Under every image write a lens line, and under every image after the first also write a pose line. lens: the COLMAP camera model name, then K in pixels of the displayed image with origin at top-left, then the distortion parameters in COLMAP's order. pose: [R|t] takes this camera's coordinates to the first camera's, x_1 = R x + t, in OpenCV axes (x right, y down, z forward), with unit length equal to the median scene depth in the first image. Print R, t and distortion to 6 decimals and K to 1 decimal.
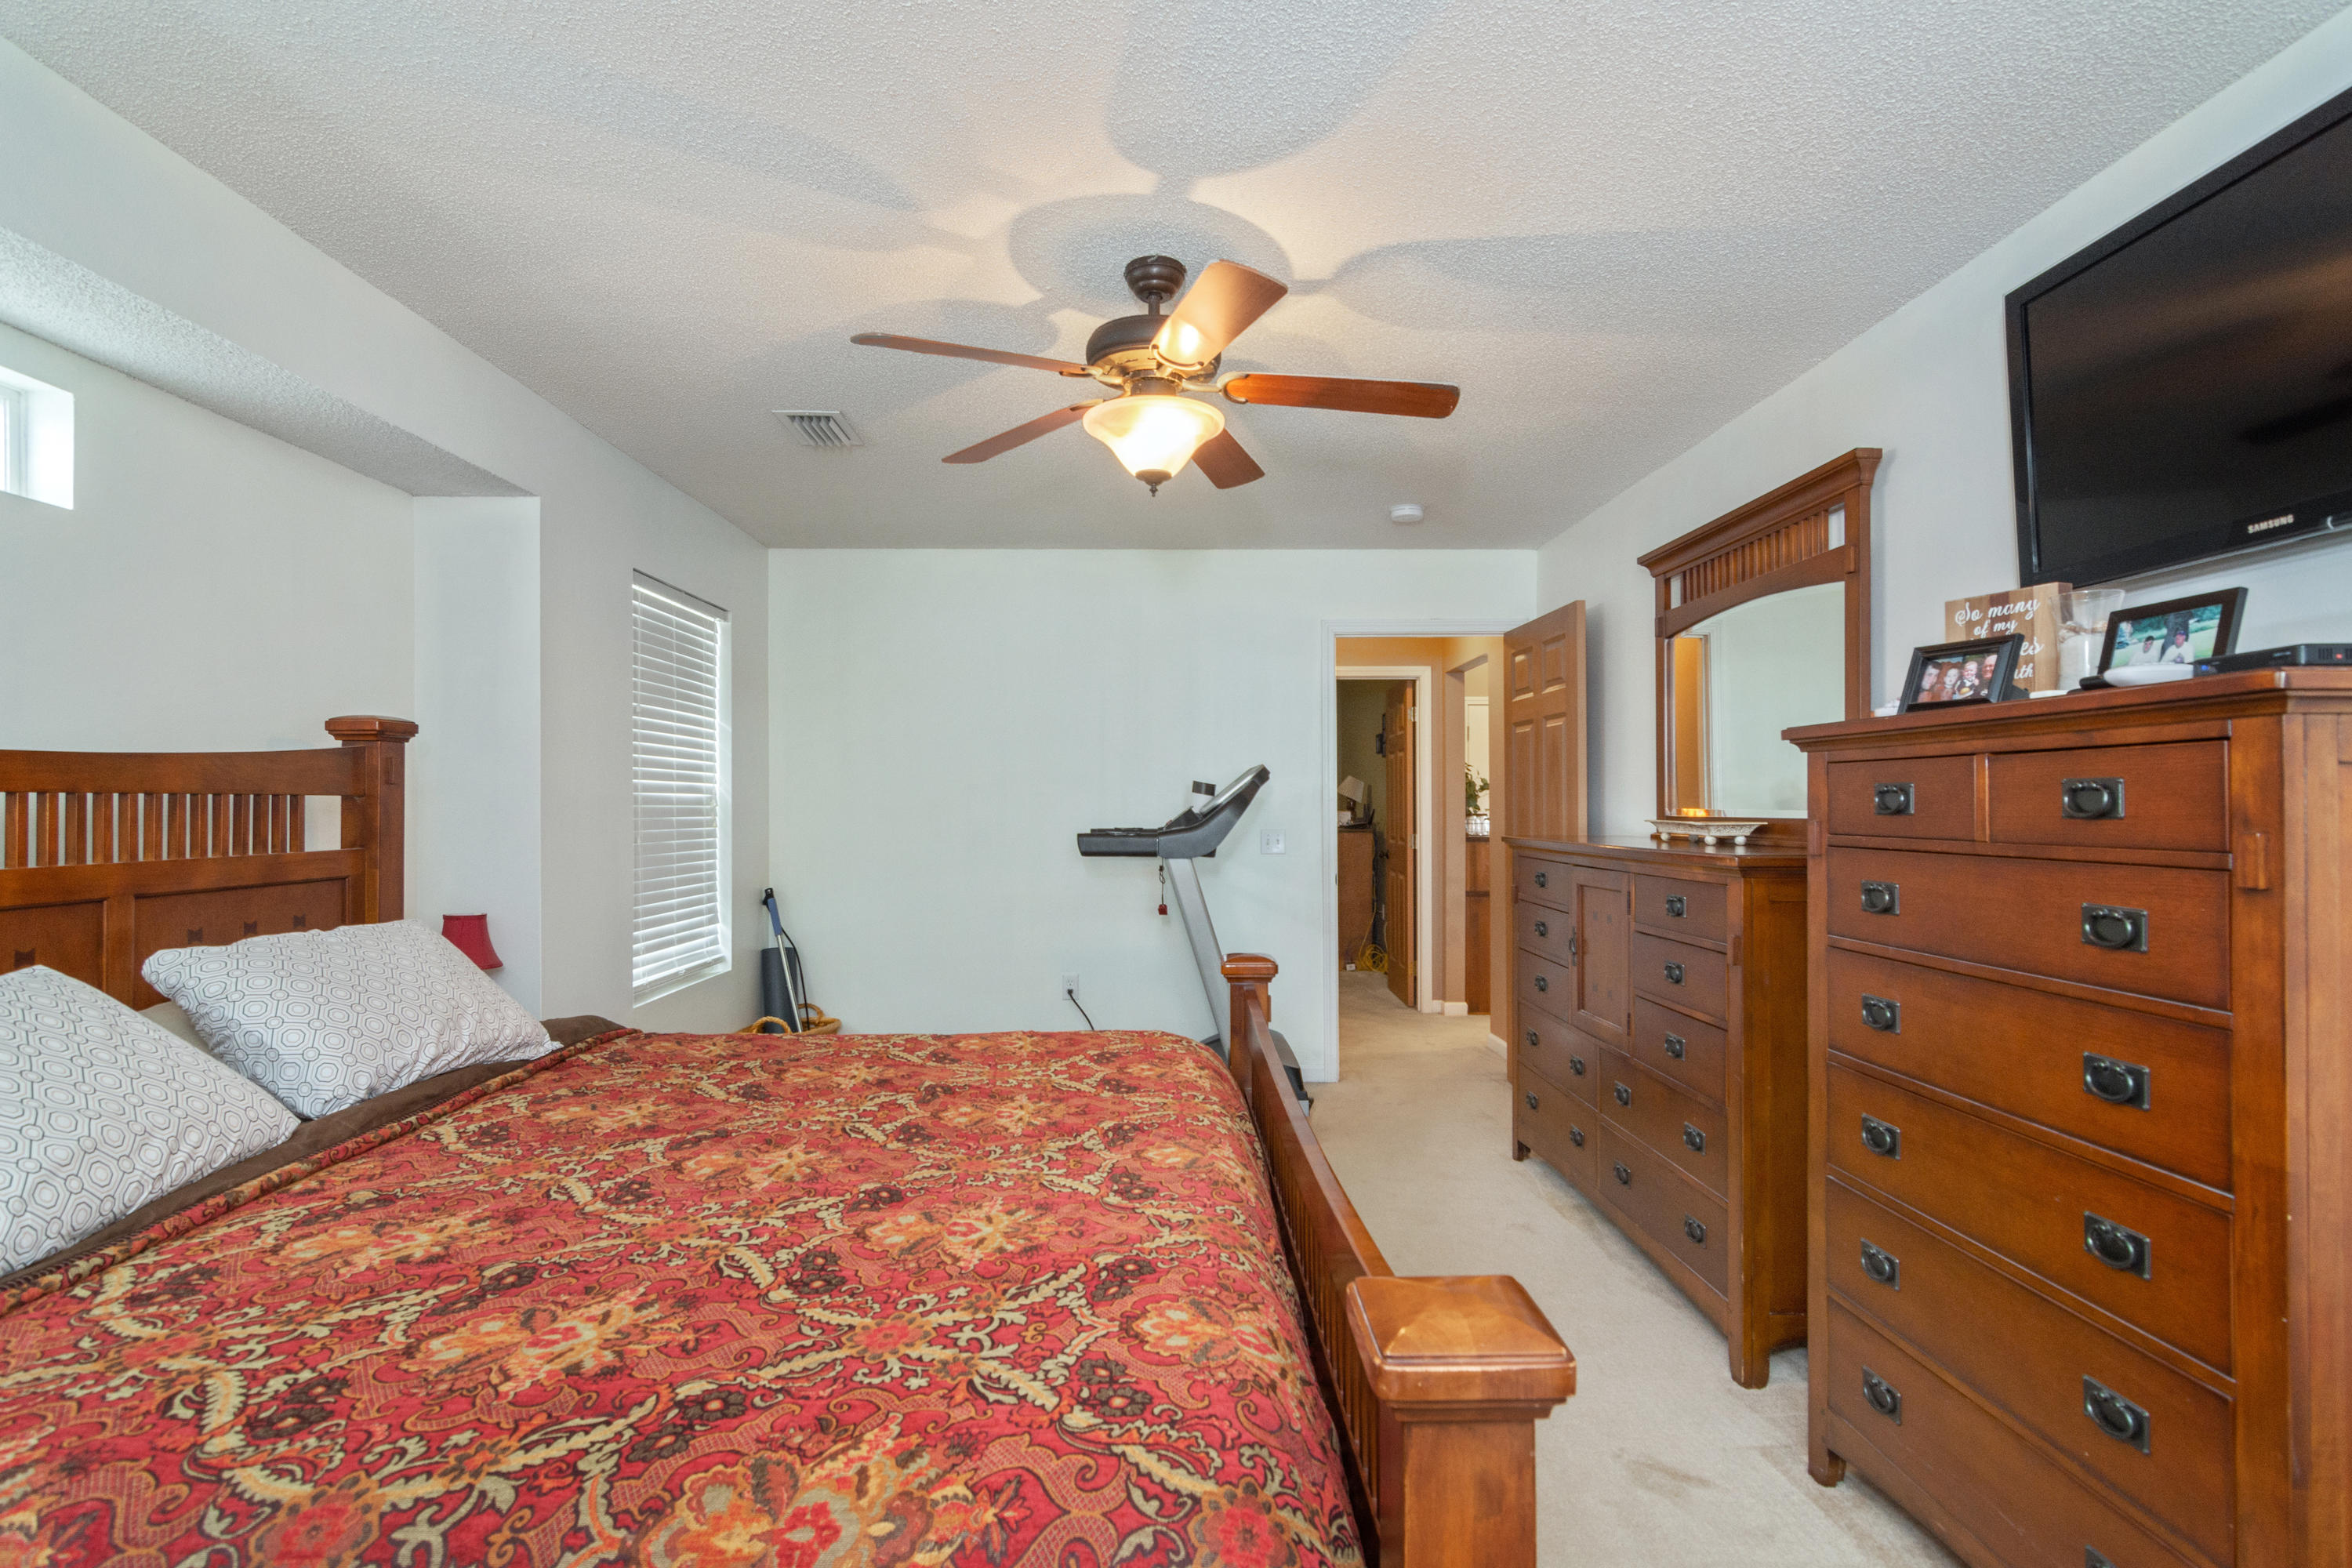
lens RADIAL K [[1141.6, 0, 1177.8], [0, 1141.6, 811.4], [0, 0, 1]] dist [-0.002399, 0.000888]
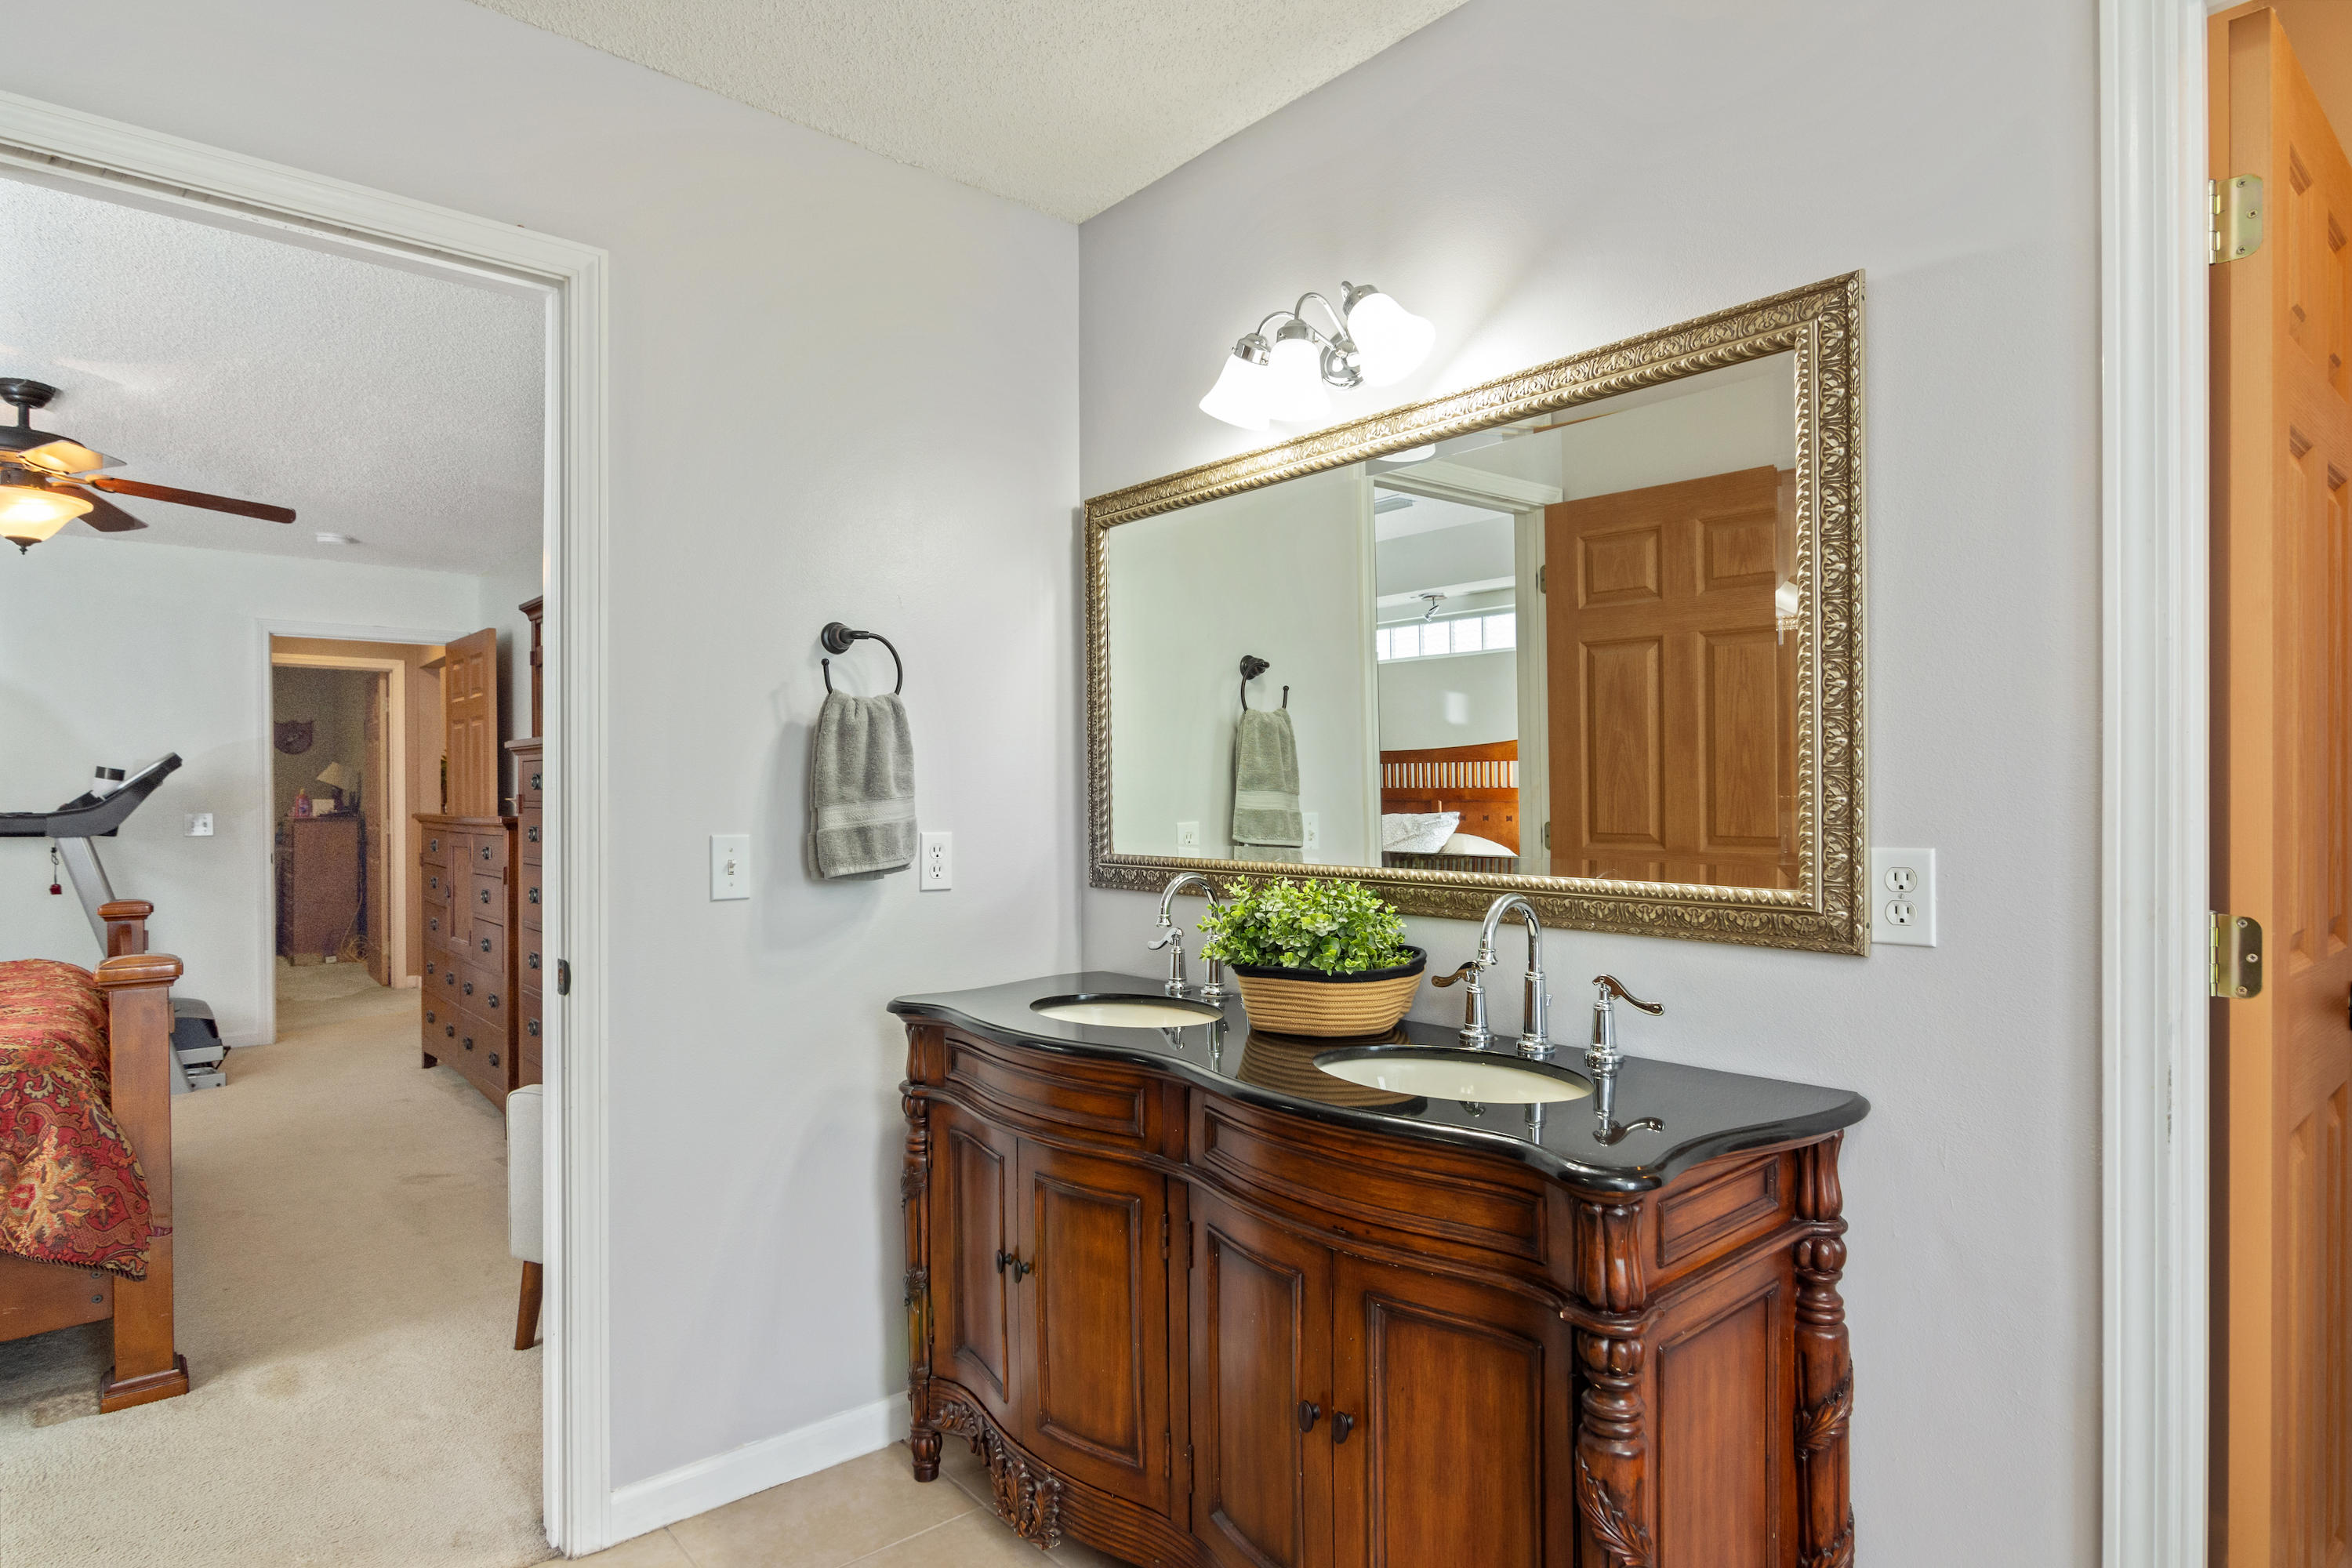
lens RADIAL K [[1252.2, 0, 1180.1], [0, 1252.2, 799.6], [0, 0, 1]] dist [-0.005585, 0.000524]
pose [[0.765326, -0.003764, 0.643631, 0.040578], [0.006526, 0.999977, -0.001911, 0.013096], [-0.643609, 0.005663, 0.765333, -0.536659]]
